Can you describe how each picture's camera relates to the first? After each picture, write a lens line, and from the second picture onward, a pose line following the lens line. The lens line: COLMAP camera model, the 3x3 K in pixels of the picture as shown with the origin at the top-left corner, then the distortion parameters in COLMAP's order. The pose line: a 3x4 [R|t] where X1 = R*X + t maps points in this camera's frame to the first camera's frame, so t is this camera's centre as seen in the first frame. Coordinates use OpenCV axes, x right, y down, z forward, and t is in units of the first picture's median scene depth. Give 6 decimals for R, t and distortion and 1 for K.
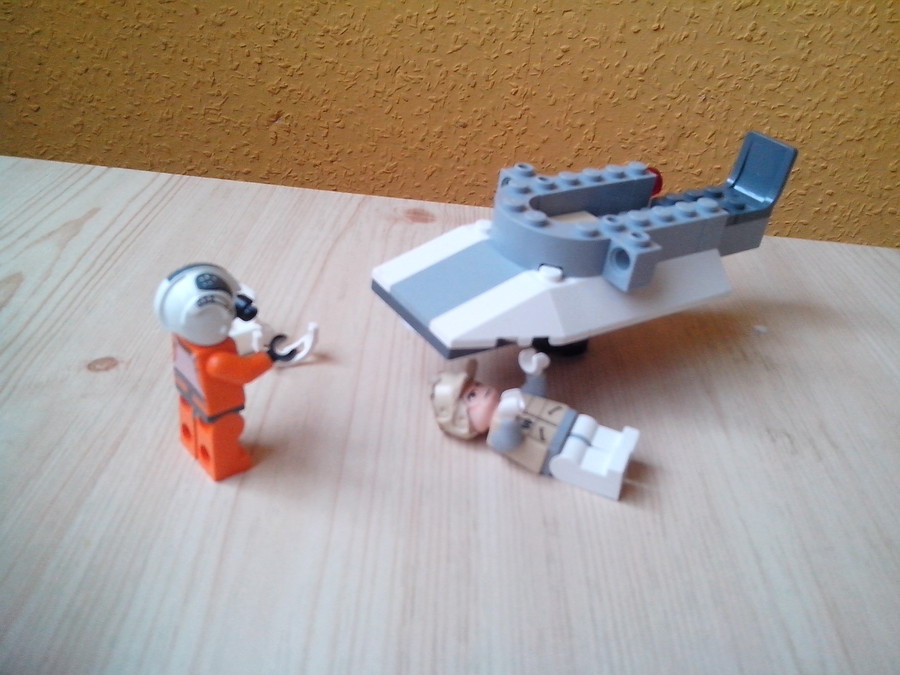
lens RADIAL K [[854.7, 0, 453.2], [0, 854.7, 331.9], [0, 0, 1]] dist [0.082096, -0.198865]
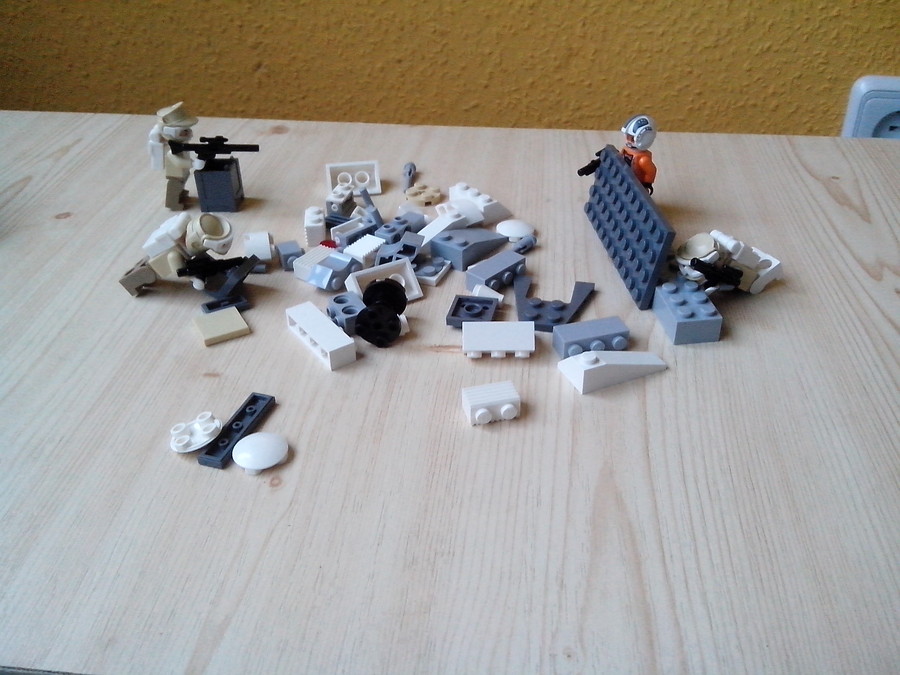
lens RADIAL K [[869.0, 0, 450.6], [0, 869.0, 332.2], [0, 0, 1]] dist [0.074629, -0.211518]
pose [[0.989248, -0.038834, -0.141001, 0.264031], [0.049221, 0.996265, 0.070941, 0.074140], [0.137719, -0.077118, 0.987464, -0.307826]]
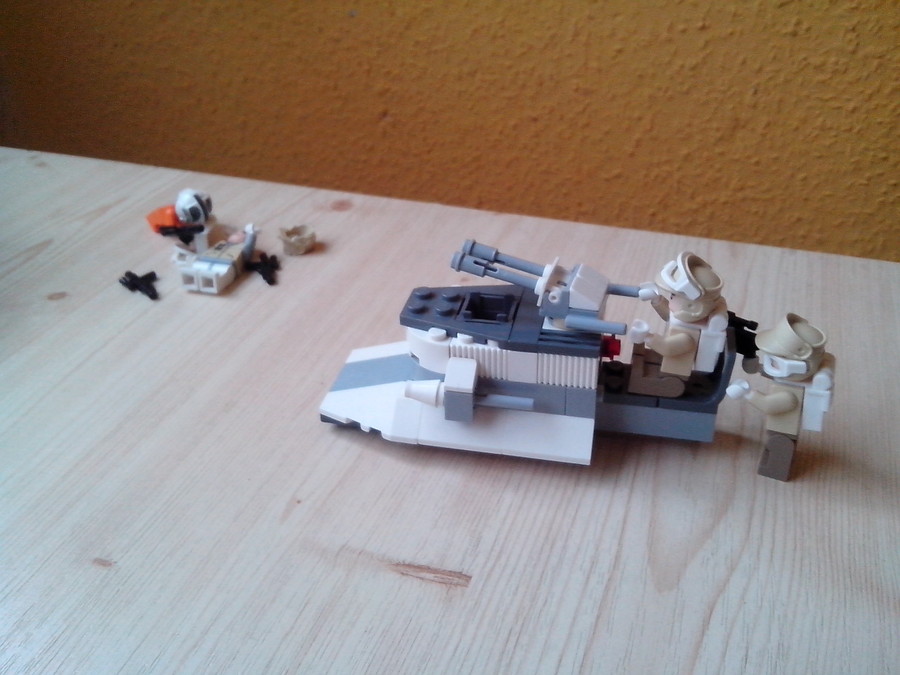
lens RADIAL K [[883.4, 0, 451.7], [0, 883.4, 329.2], [0, 0, 1]] dist [0.073802, -0.230316]
pose [[0.940651, 0.065091, -0.333075, 0.324519], [-0.057375, 0.997808, 0.032962, 0.000458], [0.334490, -0.011896, 0.942324, -0.132298]]
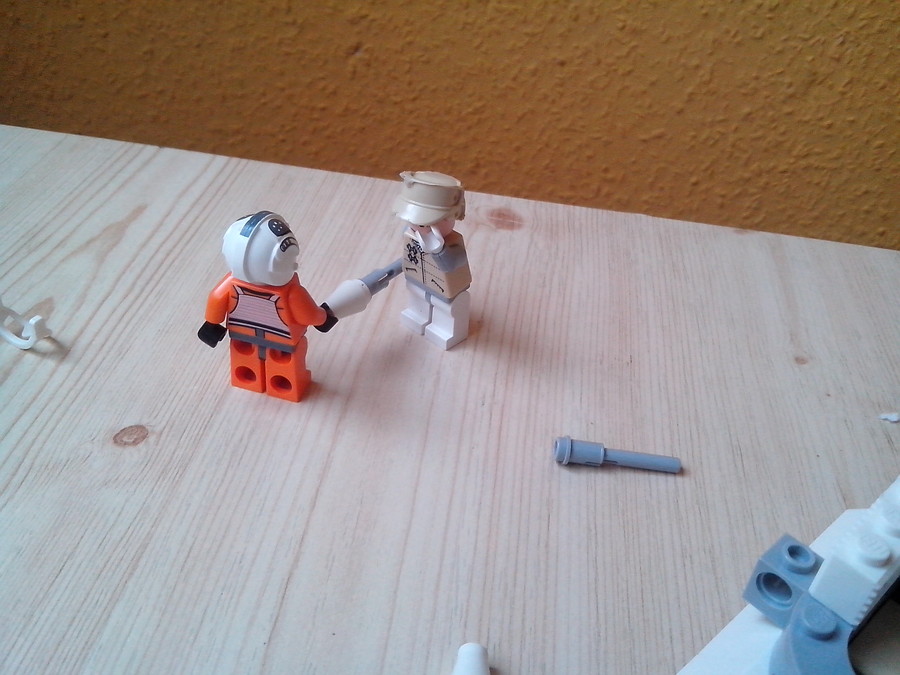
lens RADIAL K [[869.0, 0, 450.6], [0, 869.0, 332.2], [0, 0, 1]] dist [0.074629, -0.211518]
pose [[0.994265, 0.051934, -0.093484, -0.003059], [-0.040839, 0.992303, 0.116907, -0.067110], [0.098836, -0.112418, 0.988733, 0.062512]]
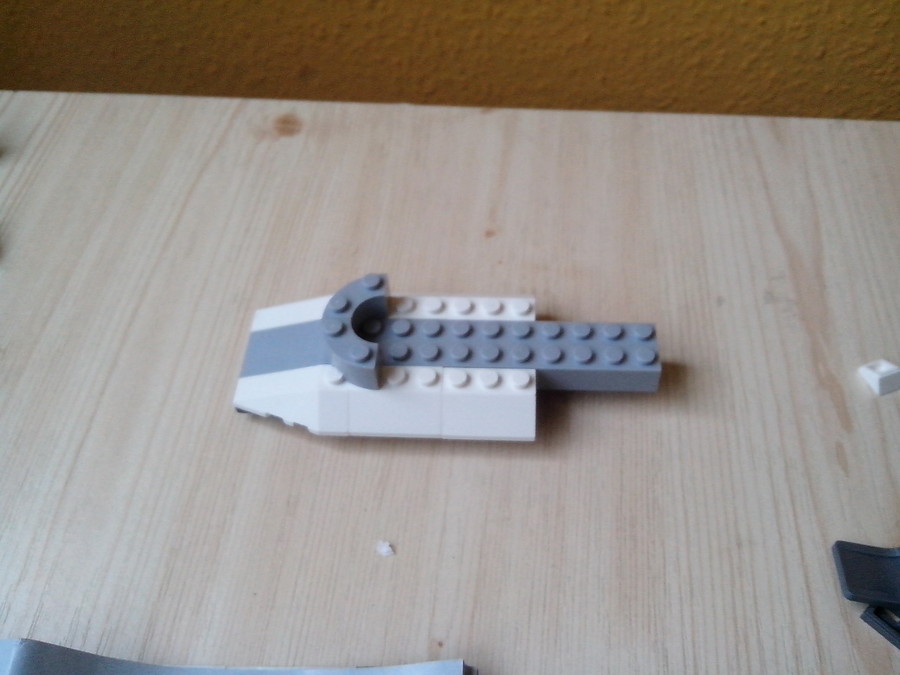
lens RADIAL K [[869.0, 0, 450.6], [0, 869.0, 332.2], [0, 0, 1]] dist [0.074629, -0.211518]
pose [[0.987359, -0.023538, -0.156744, 0.175496], [0.080140, 0.927330, 0.365563, -0.150984], [0.136749, -0.373503, 0.917494, -0.029137]]
